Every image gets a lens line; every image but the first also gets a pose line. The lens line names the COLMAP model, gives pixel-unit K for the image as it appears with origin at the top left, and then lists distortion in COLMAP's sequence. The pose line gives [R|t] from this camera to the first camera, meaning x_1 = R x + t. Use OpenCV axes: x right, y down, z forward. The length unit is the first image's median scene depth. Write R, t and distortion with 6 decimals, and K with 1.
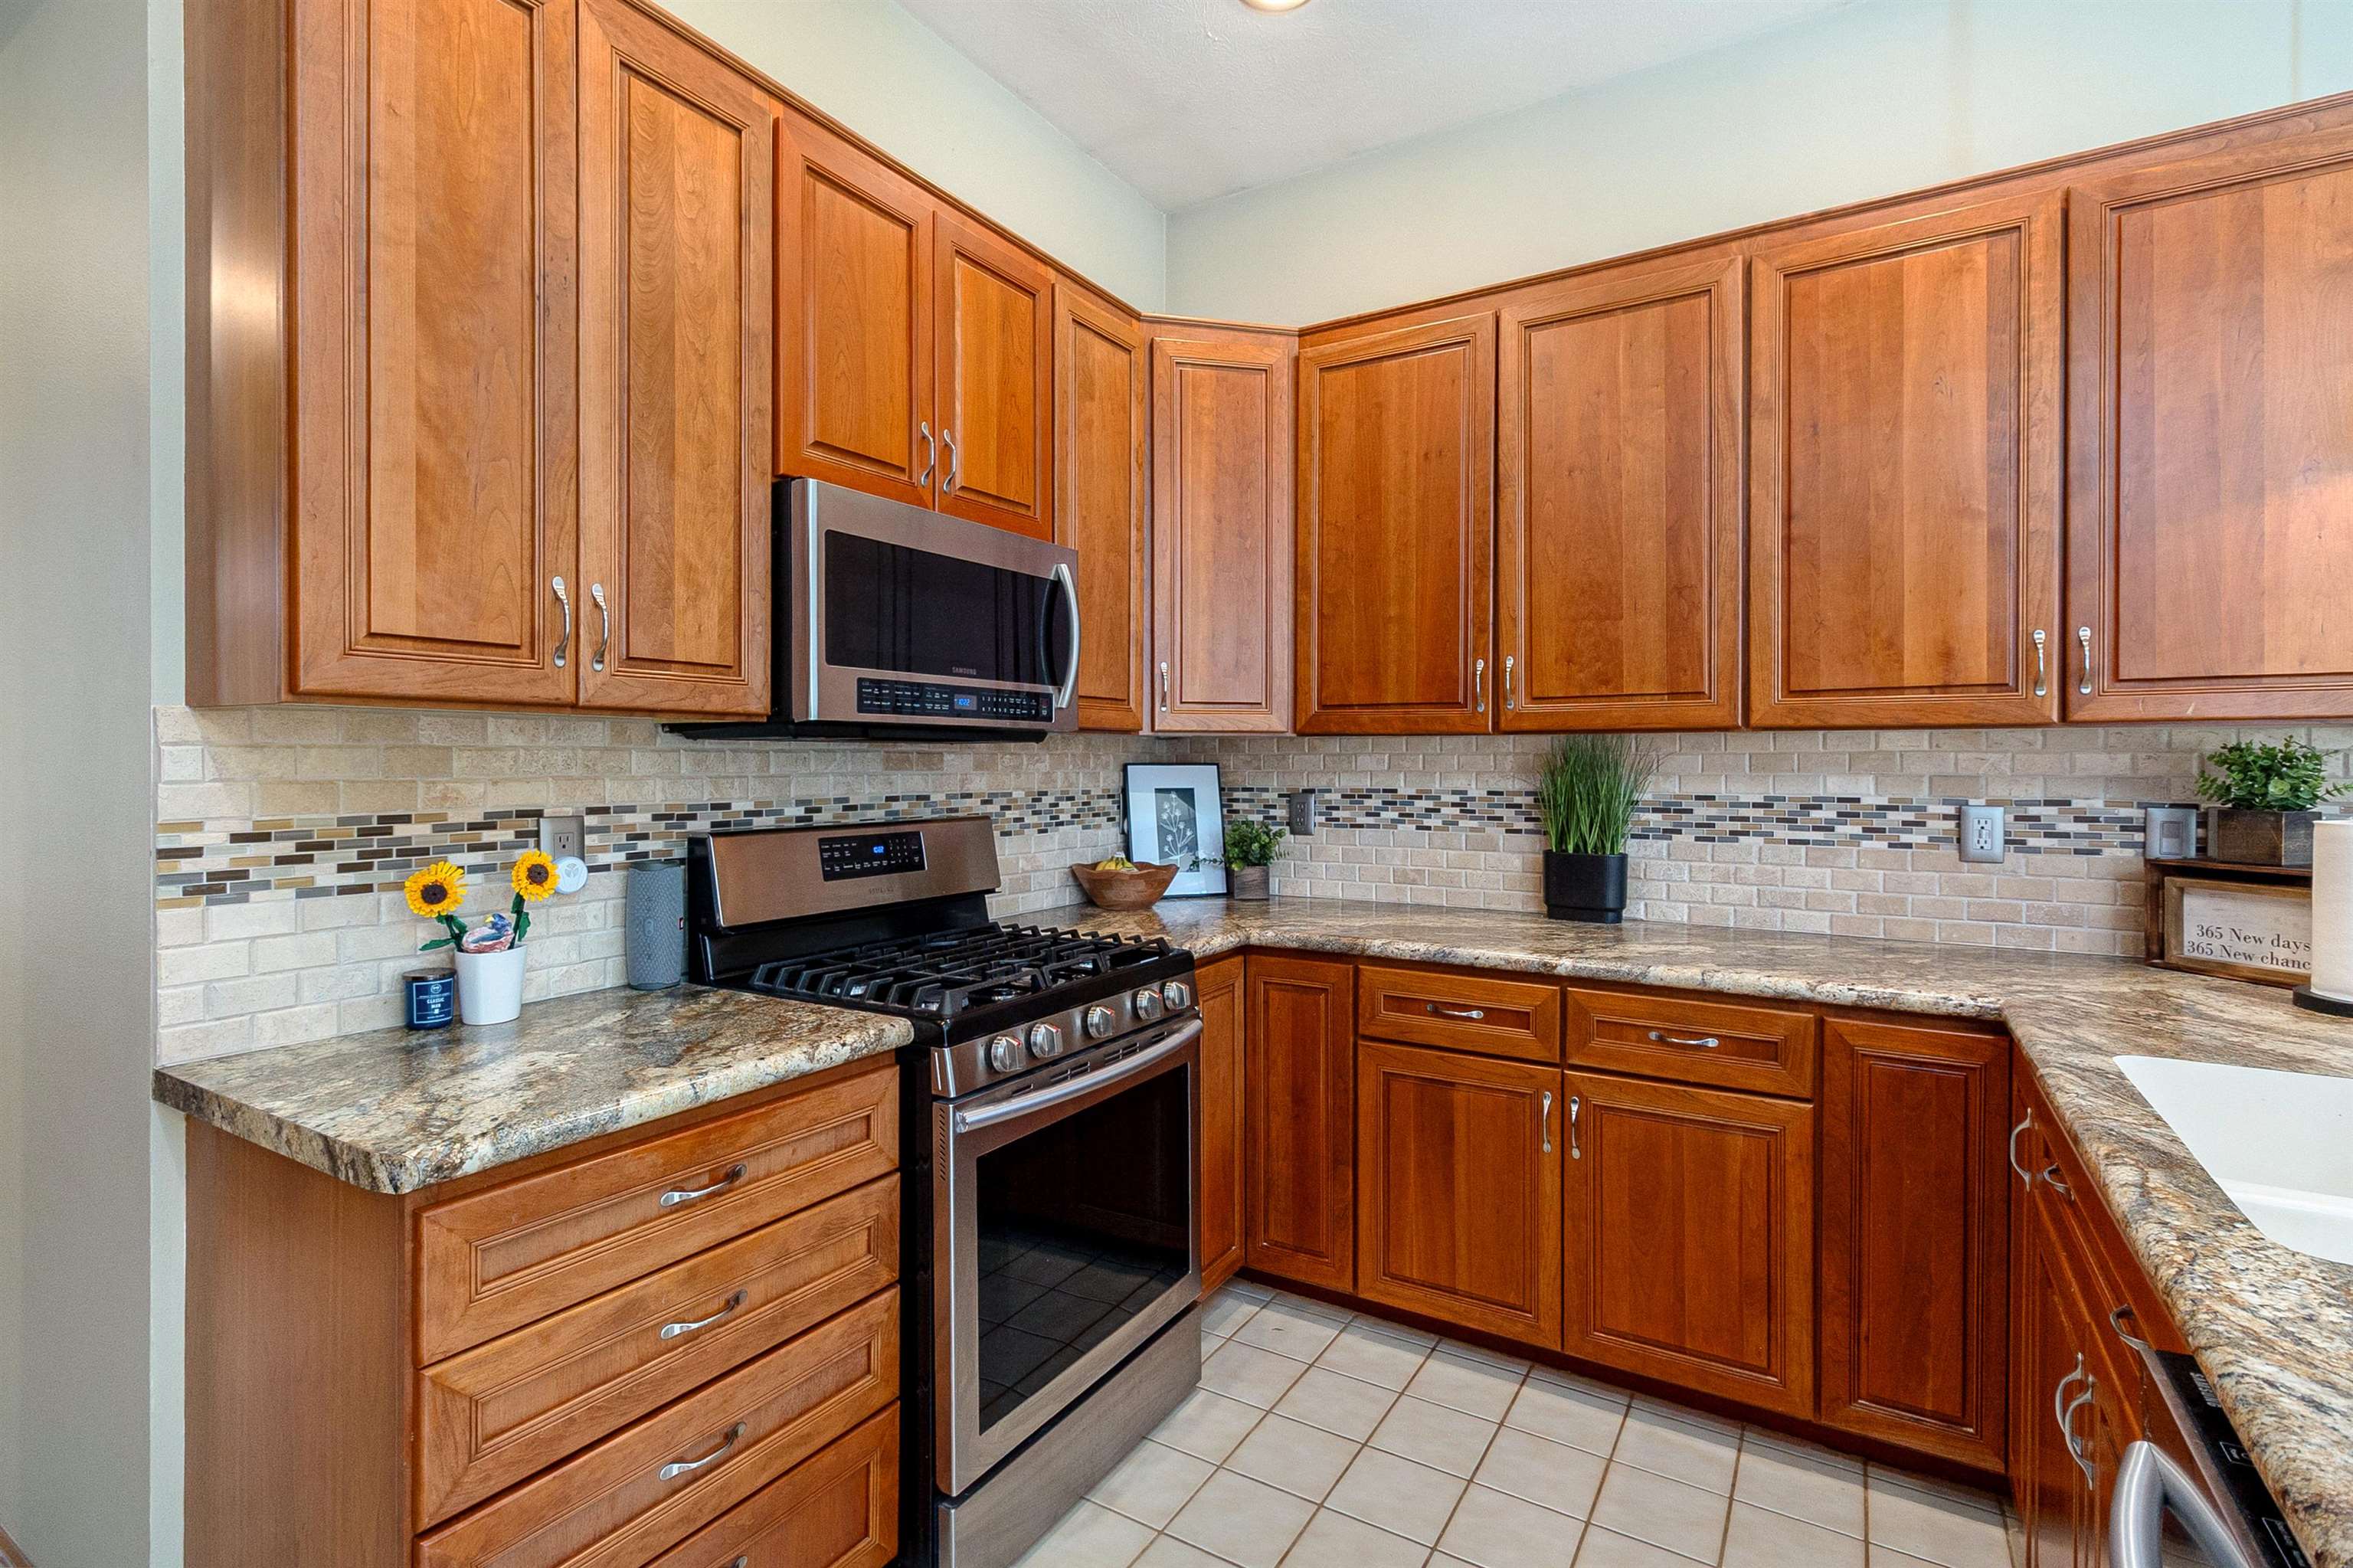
lens RADIAL K [[1134.8, 0, 1177.2], [0, 1134.8, 768.8], [0, 0, 1]] dist [-0.001979, 0.002476]
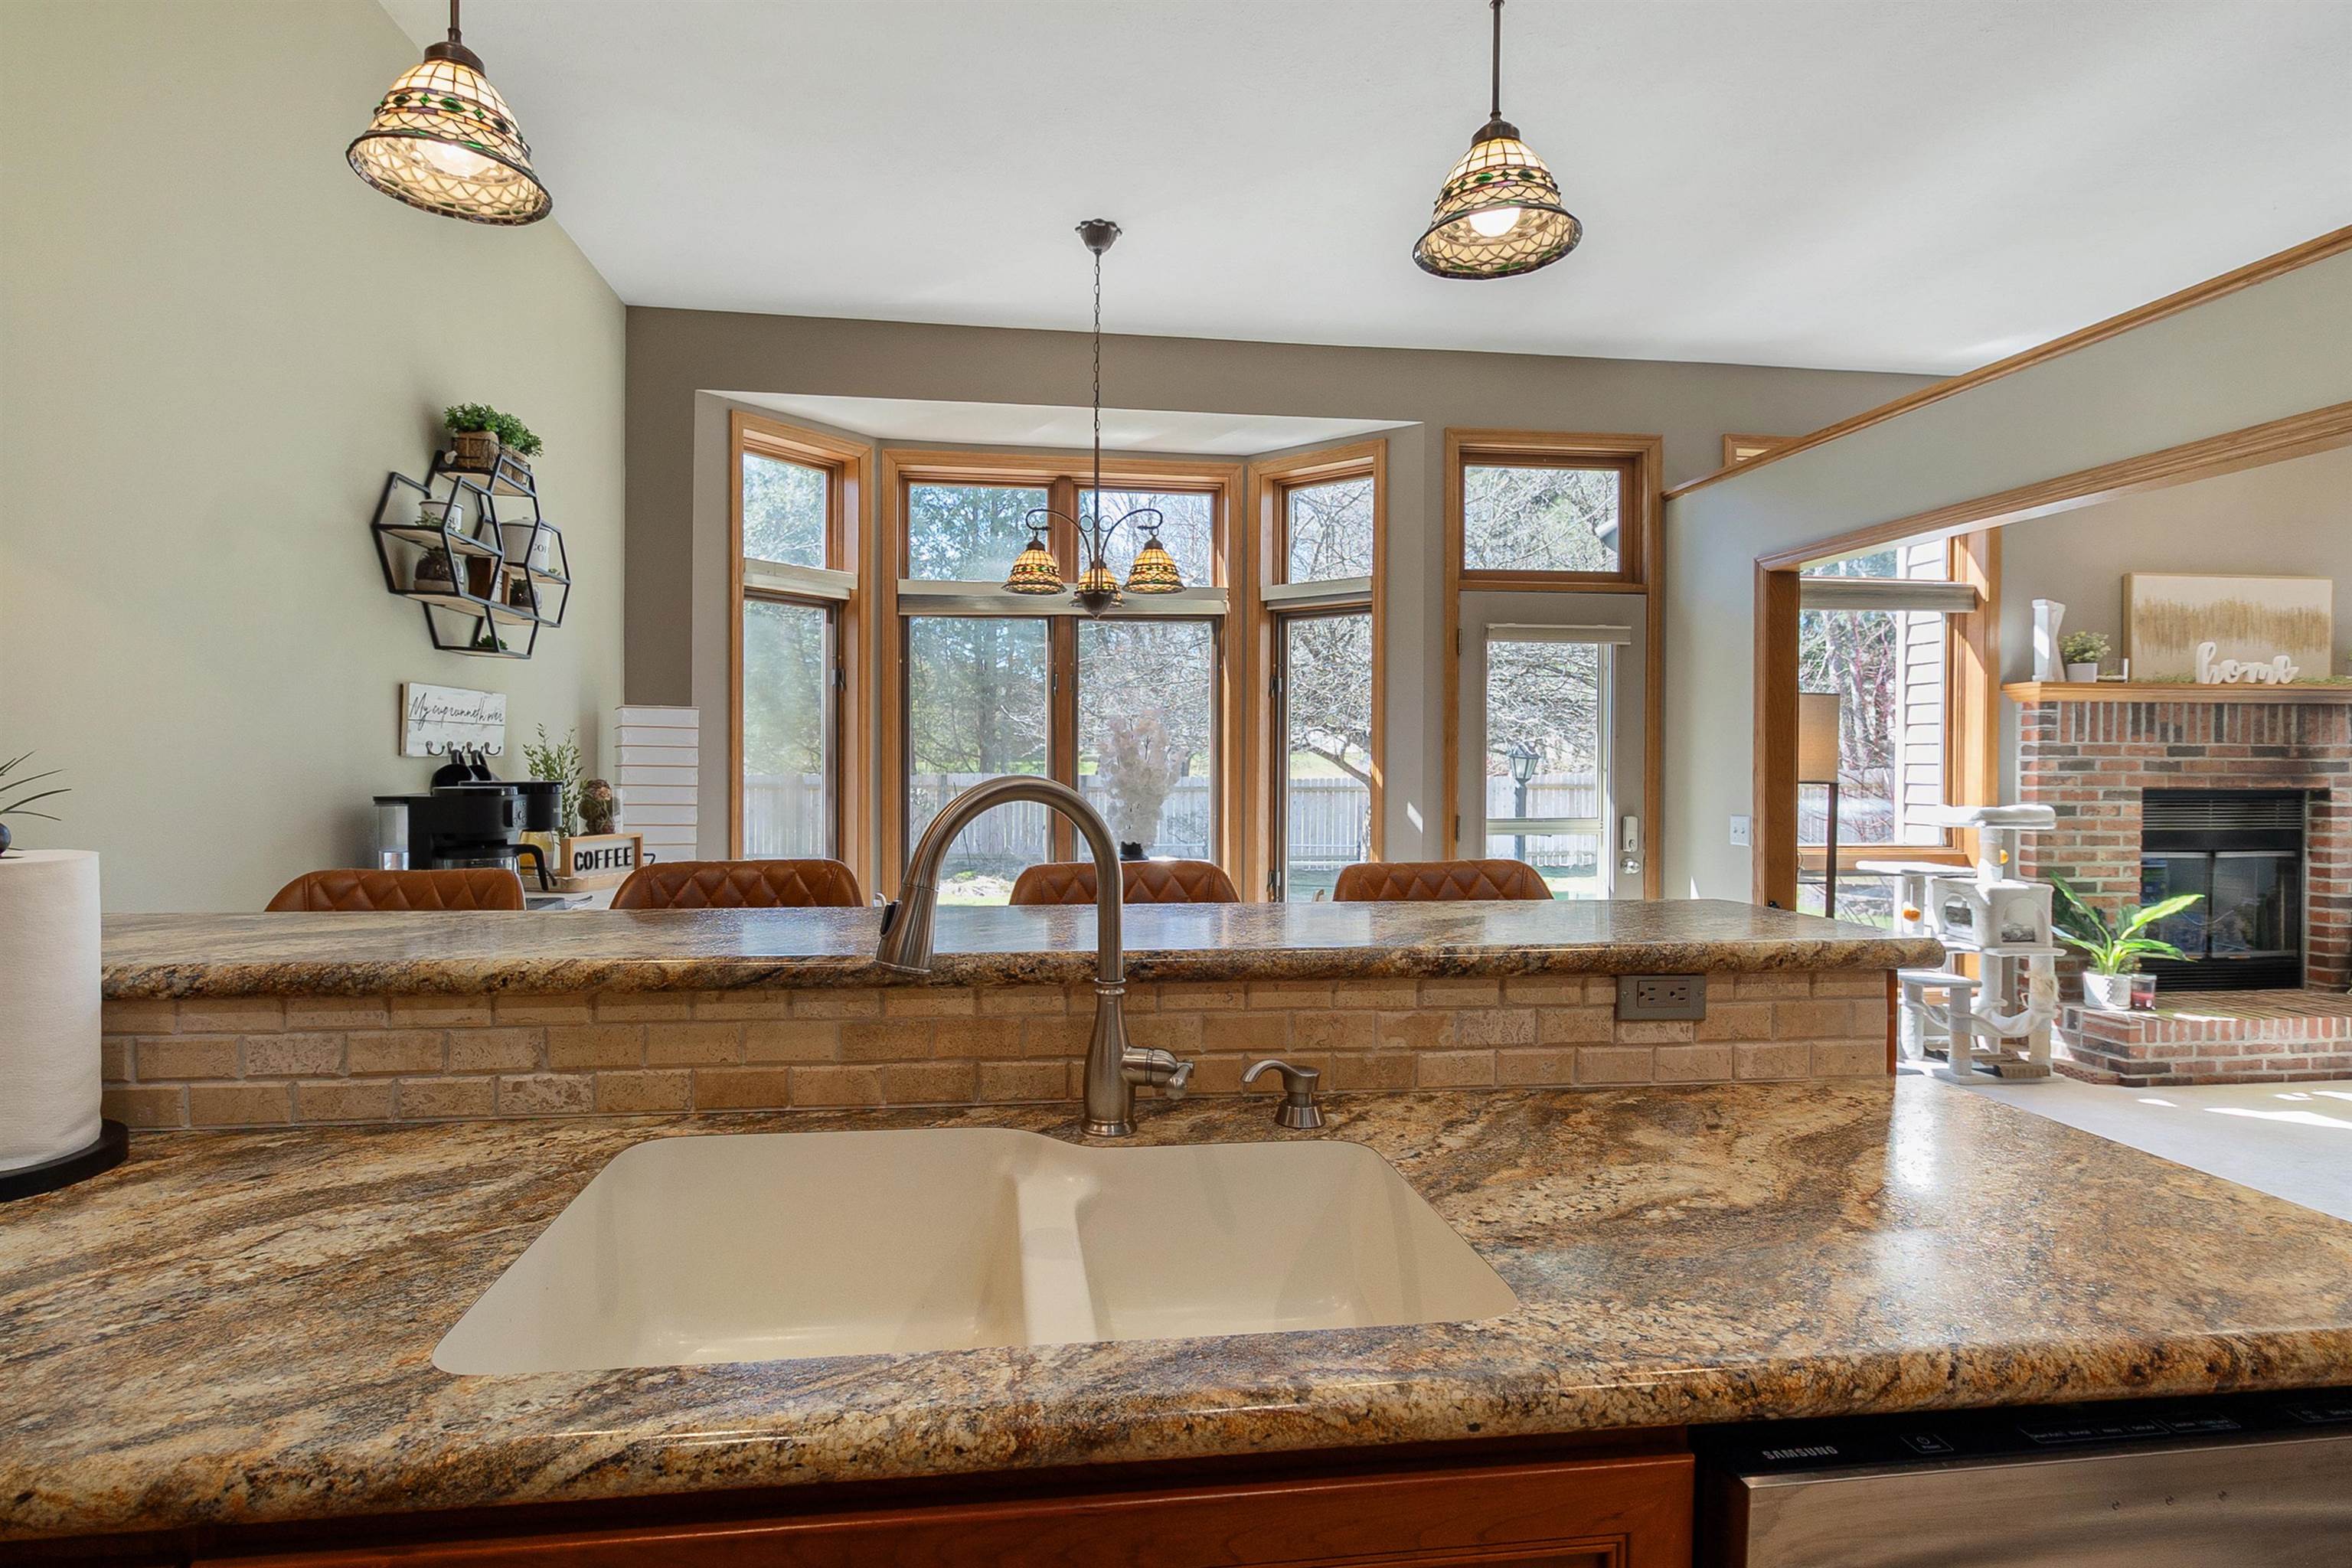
lens RADIAL K [[1134.2, 0, 1116.2], [0, 1134.2, 778.8], [0, 0, 1]] dist [-0.001979, 0.002476]
pose [[-0.607681, -0.017180, 0.793996, 0.203349], [-0.002131, 0.999798, 0.020002, -0.005877], [-0.794179, 0.010463, -0.607594, 0.775869]]
